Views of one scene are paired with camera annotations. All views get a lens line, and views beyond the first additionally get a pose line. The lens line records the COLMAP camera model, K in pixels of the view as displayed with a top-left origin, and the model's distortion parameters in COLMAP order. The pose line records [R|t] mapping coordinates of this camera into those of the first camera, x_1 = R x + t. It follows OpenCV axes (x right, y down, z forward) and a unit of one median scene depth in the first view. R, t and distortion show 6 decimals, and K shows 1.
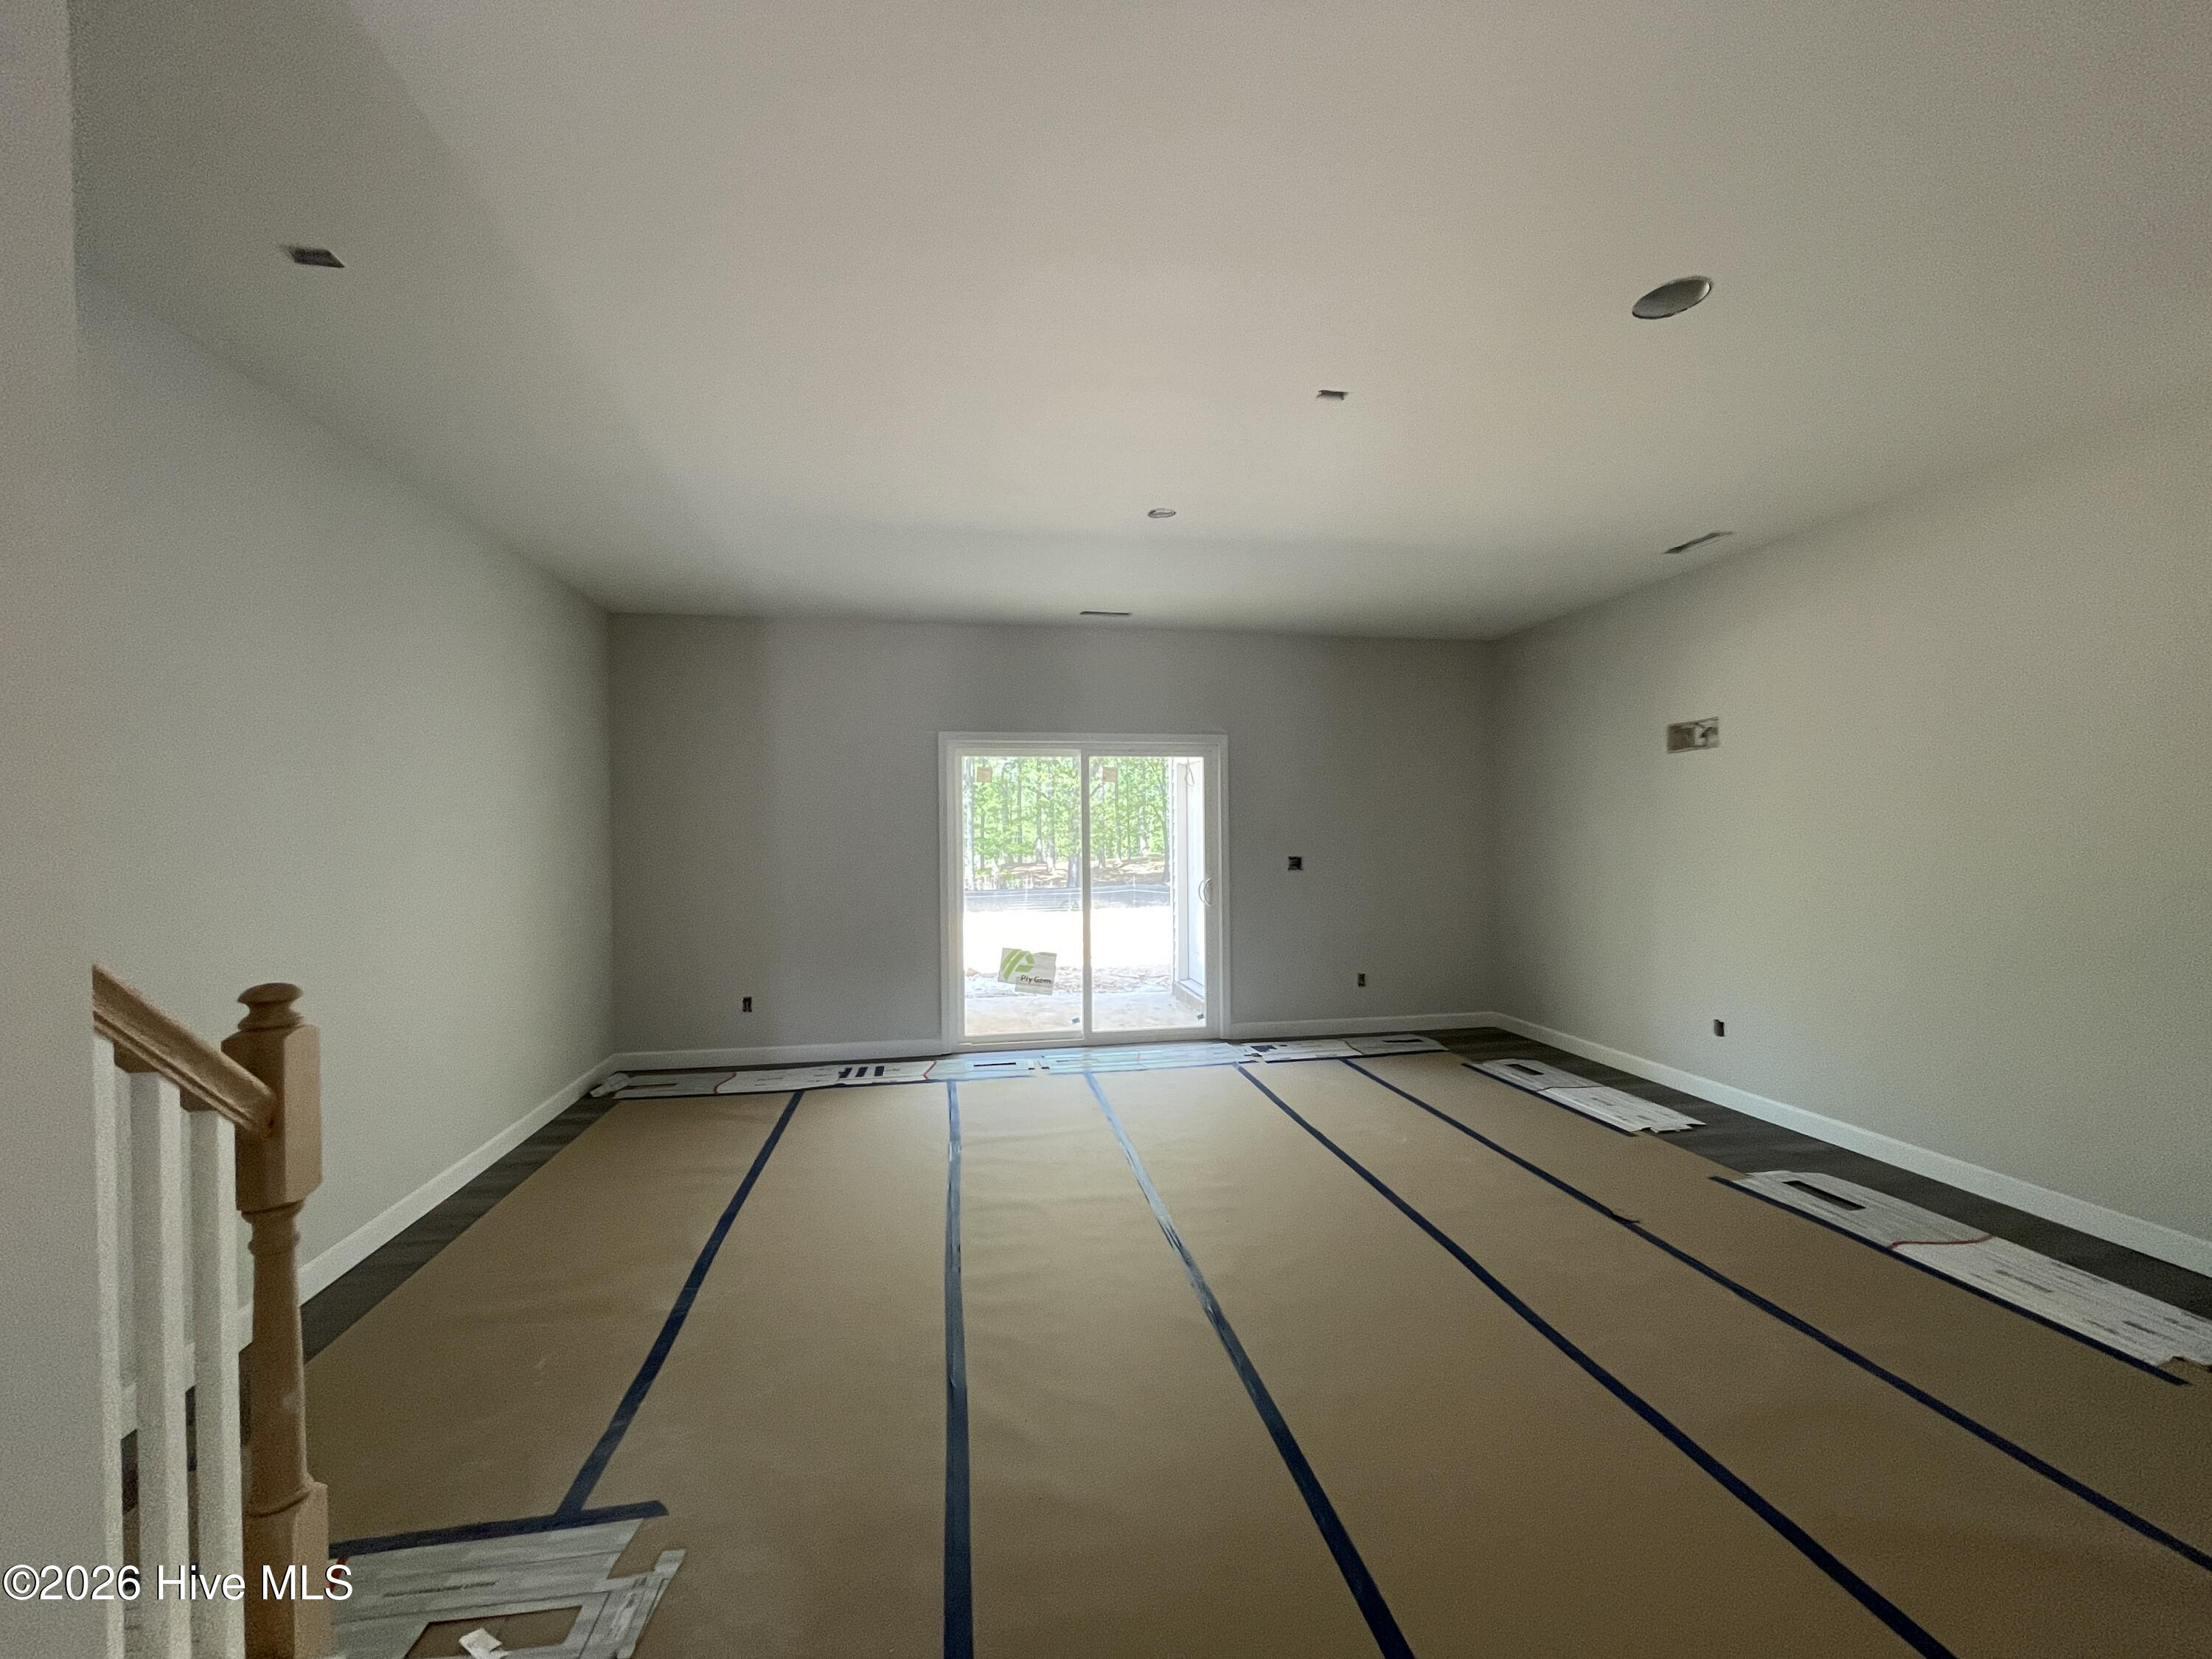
lens RADIAL K [[884.5, 0, 1103.6], [0, 884.5, 832.5], [0, 0, 1]] dist [0.003119, 0.000180]
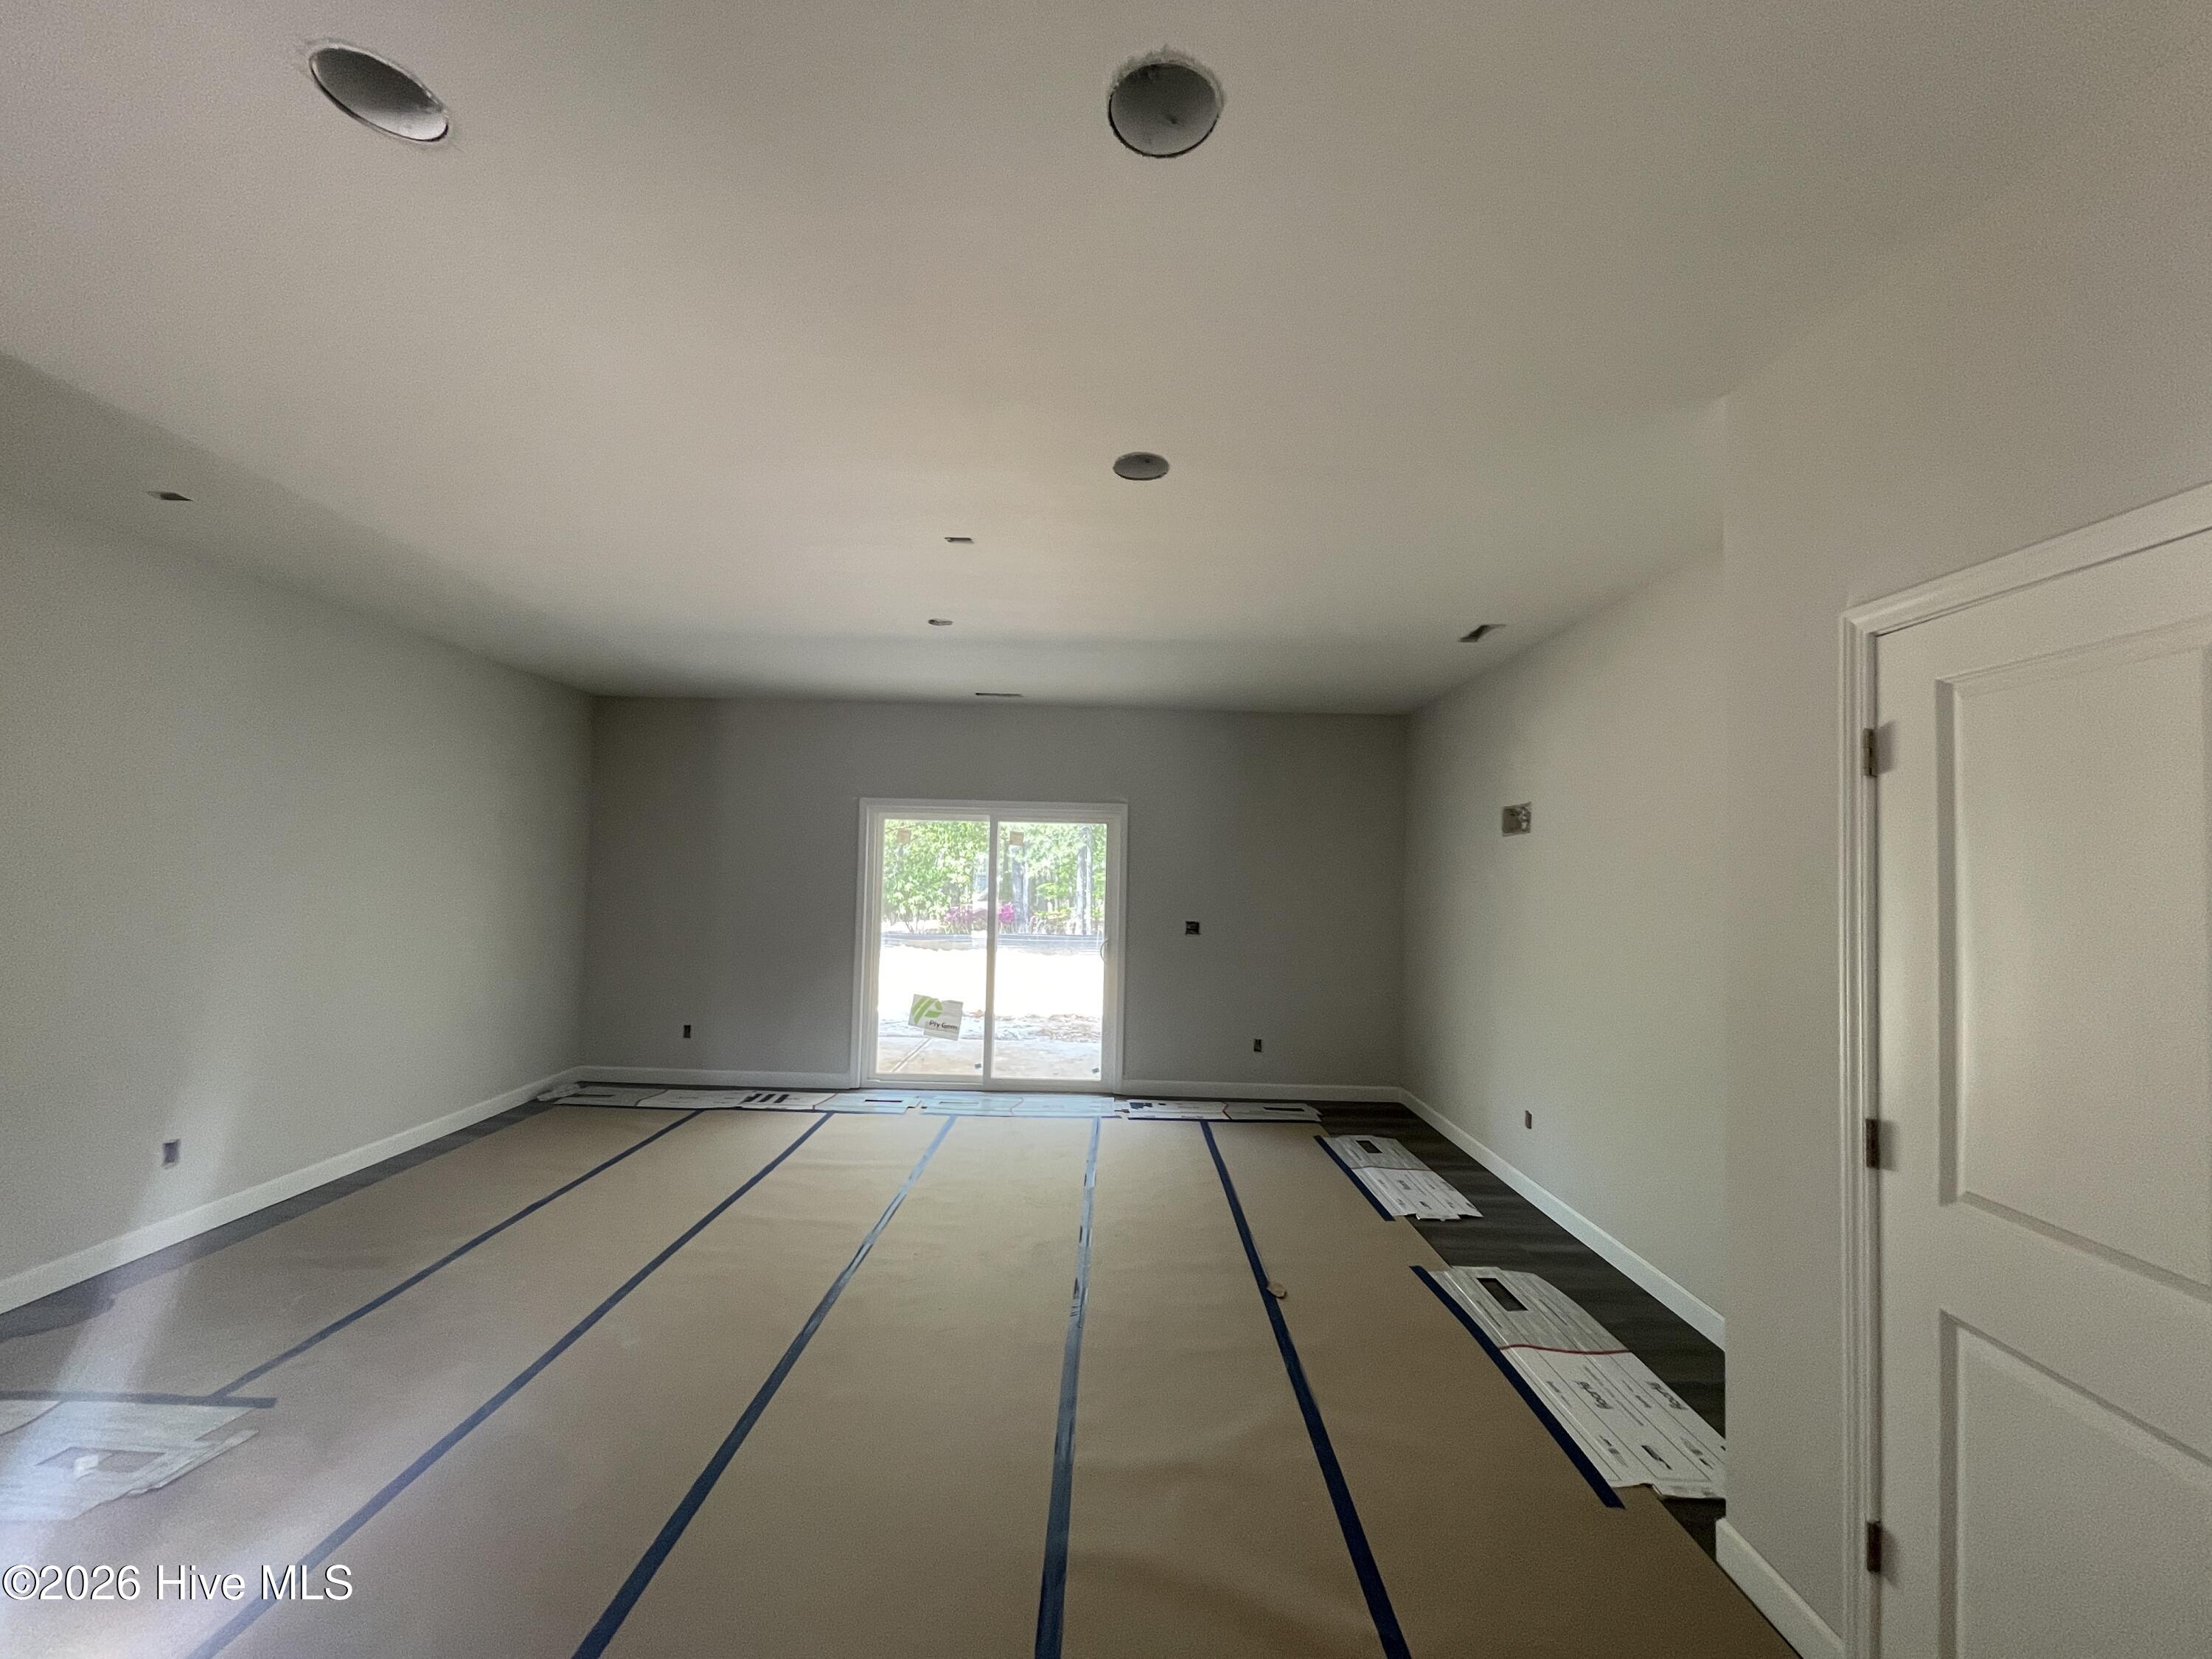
lens RADIAL K [[886.6, 0, 1101.6], [0, 886.6, 841.4], [0, 0, 1]] dist [0.003624, 0.000210]
pose [[0.982901, 0.024983, -0.182433, 0.331658], [-0.031624, 0.998935, -0.033588, -0.031605], [0.181399, 0.038783, 0.982645, -0.049489]]
